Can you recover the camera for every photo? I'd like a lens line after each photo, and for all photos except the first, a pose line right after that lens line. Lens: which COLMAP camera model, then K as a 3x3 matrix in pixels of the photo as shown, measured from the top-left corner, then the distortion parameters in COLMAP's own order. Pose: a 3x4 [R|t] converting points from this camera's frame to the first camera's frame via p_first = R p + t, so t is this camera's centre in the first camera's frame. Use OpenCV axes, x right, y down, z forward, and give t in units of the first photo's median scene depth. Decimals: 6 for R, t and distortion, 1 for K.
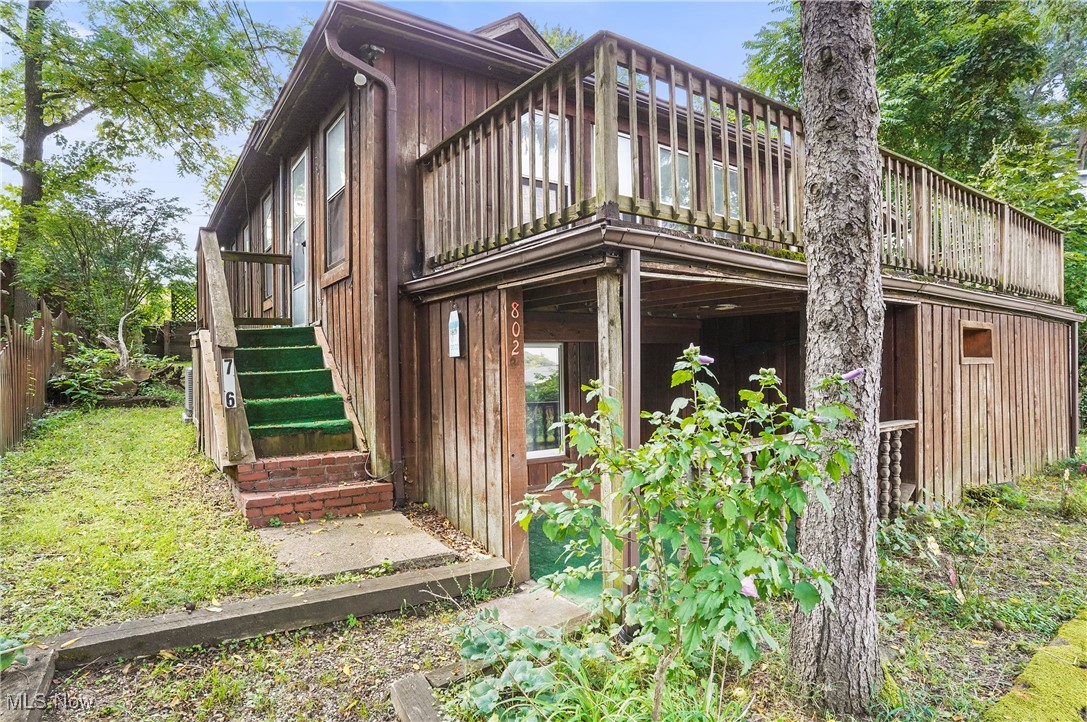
lens RADIAL K [[587.7, 0, 538.6], [0, 587.7, 361.8], [0, 0, 1]] dist [-0.067651, 0.035364]
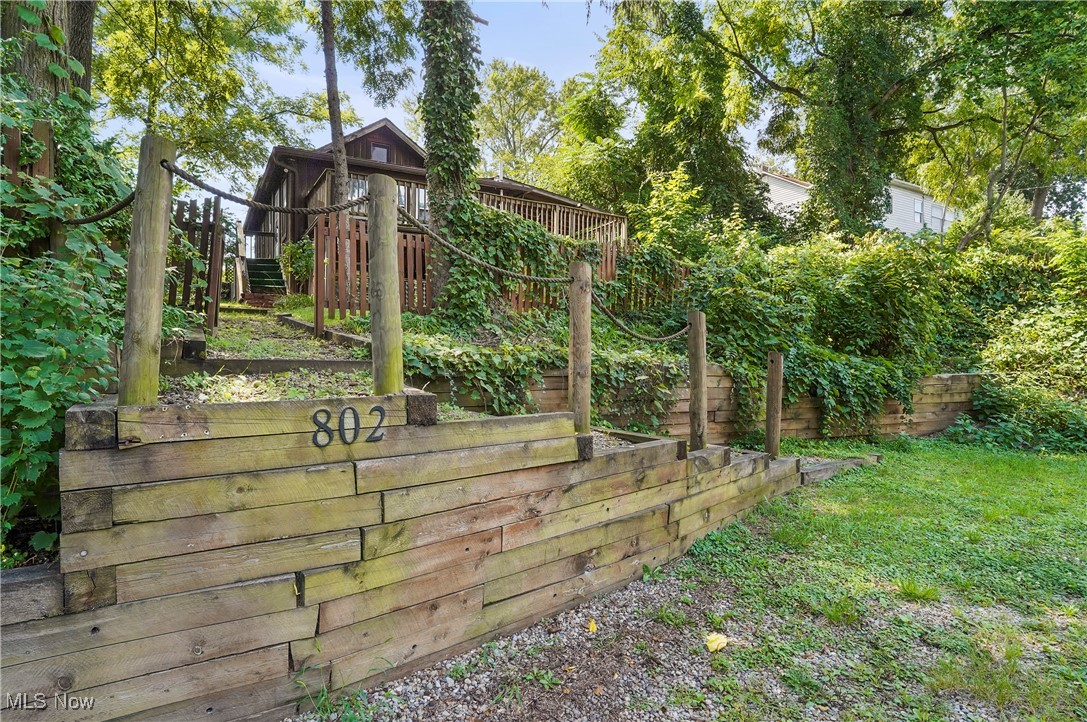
lens RADIAL K [[587.7, 0, 550.3], [0, 587.7, 363.3], [0, 0, 1]] dist [-0.067651, 0.035364]
pose [[0.998290, 0.004723, -0.058260, 0.709588], [-0.004509, 0.999983, 0.003811, 0.286123], [0.058277, -0.003542, 0.998294, -1.100873]]
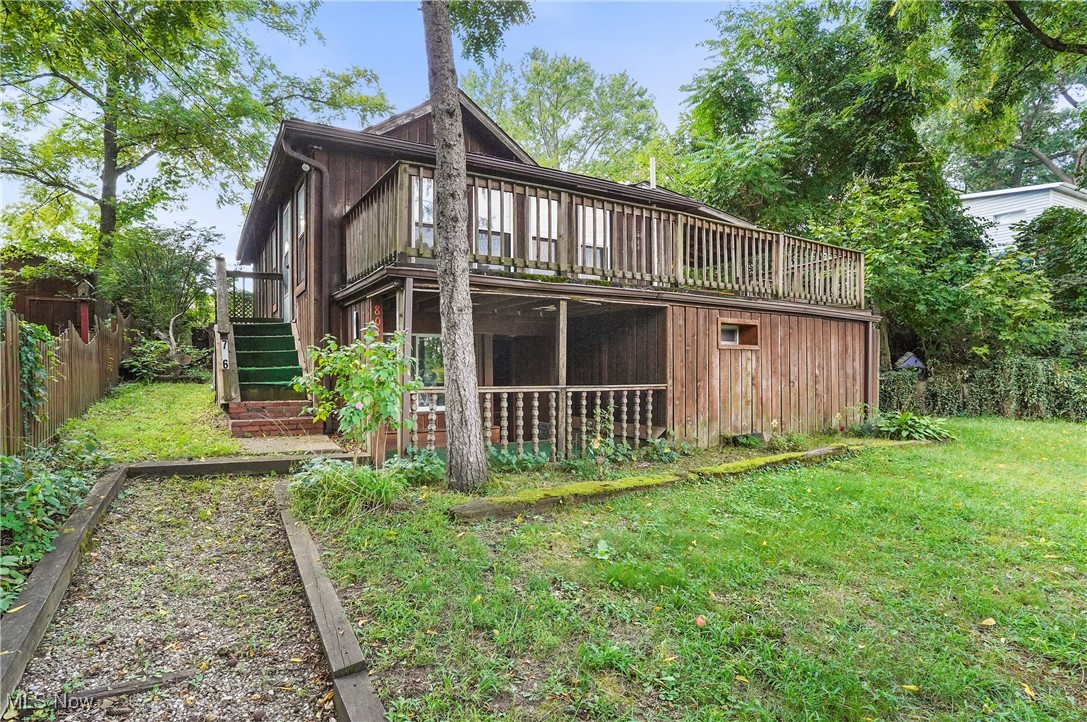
lens RADIAL K [[587.7, 0, 548.1], [0, 587.7, 372.3], [0, 0, 1]] dist [-0.067651, 0.035364]
pose [[0.997881, 0.008750, -0.064481, 0.265703], [-0.008415, 0.999950, 0.005459, 0.037906], [0.064526, -0.004905, 0.997904, -0.318824]]
